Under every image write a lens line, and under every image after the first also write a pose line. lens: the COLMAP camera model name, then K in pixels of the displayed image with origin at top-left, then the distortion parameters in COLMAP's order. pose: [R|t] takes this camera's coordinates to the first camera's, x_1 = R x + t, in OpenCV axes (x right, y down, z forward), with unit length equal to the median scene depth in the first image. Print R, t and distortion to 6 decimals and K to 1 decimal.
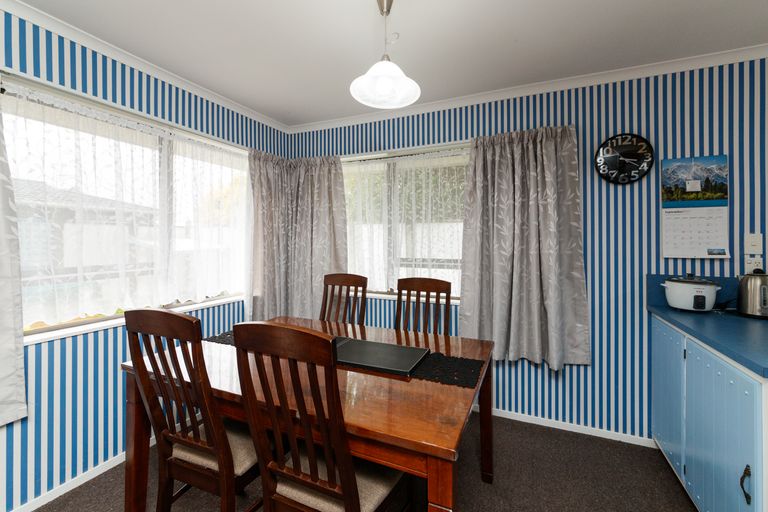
lens RADIAL K [[310.7, 0, 392.1], [0, 310.7, 238.6], [0, 0, 1]] dist [-0.014643, 0.000244]
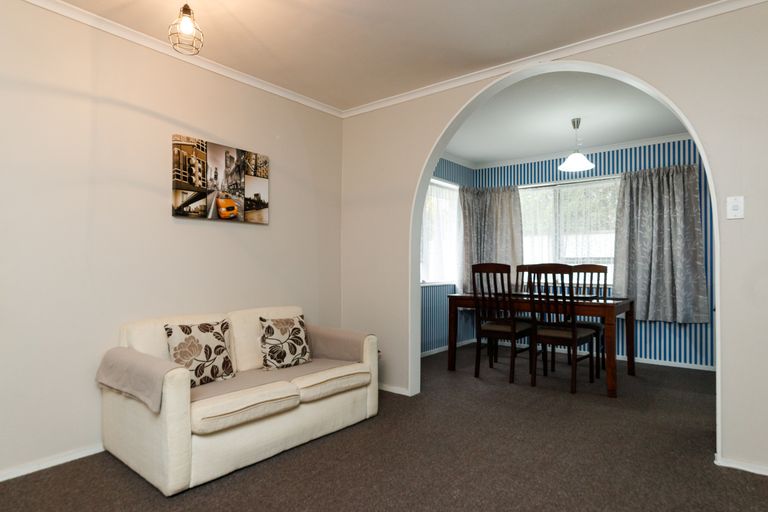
lens RADIAL K [[431.7, 0, 385.9], [0, 431.7, 260.2], [0, 0, 1]] dist [0.005968, -0.000454]
pose [[0.970802, -0.000347, -0.239883, -0.390904], [-0.002025, 0.999951, -0.009641, 0.130283], [0.239875, 0.009846, 0.970754, -1.462761]]
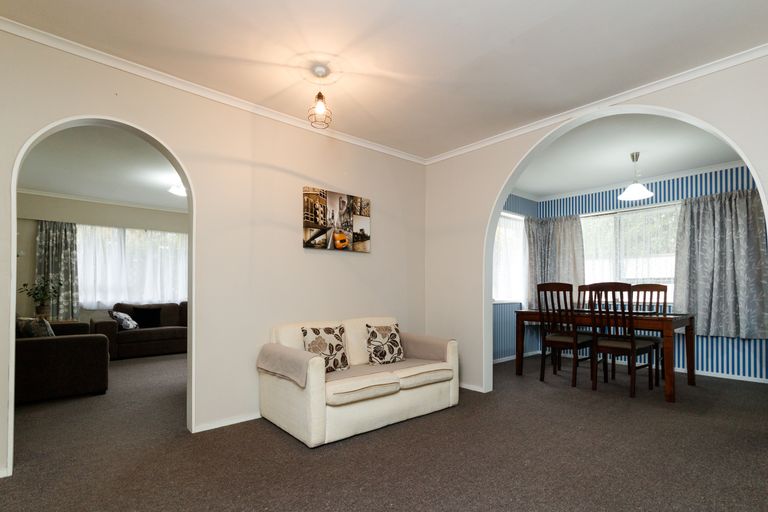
lens RADIAL K [[372.5, 0, 393.3], [0, 372.5, 287.5], [0, 0, 1]] dist [0.001196, 0.002338]
pose [[0.917195, -0.003990, -0.398419, -0.394931], [0.003494, 0.999992, -0.001972, 0.147692], [0.398424, 0.000417, 0.917201, -1.564788]]
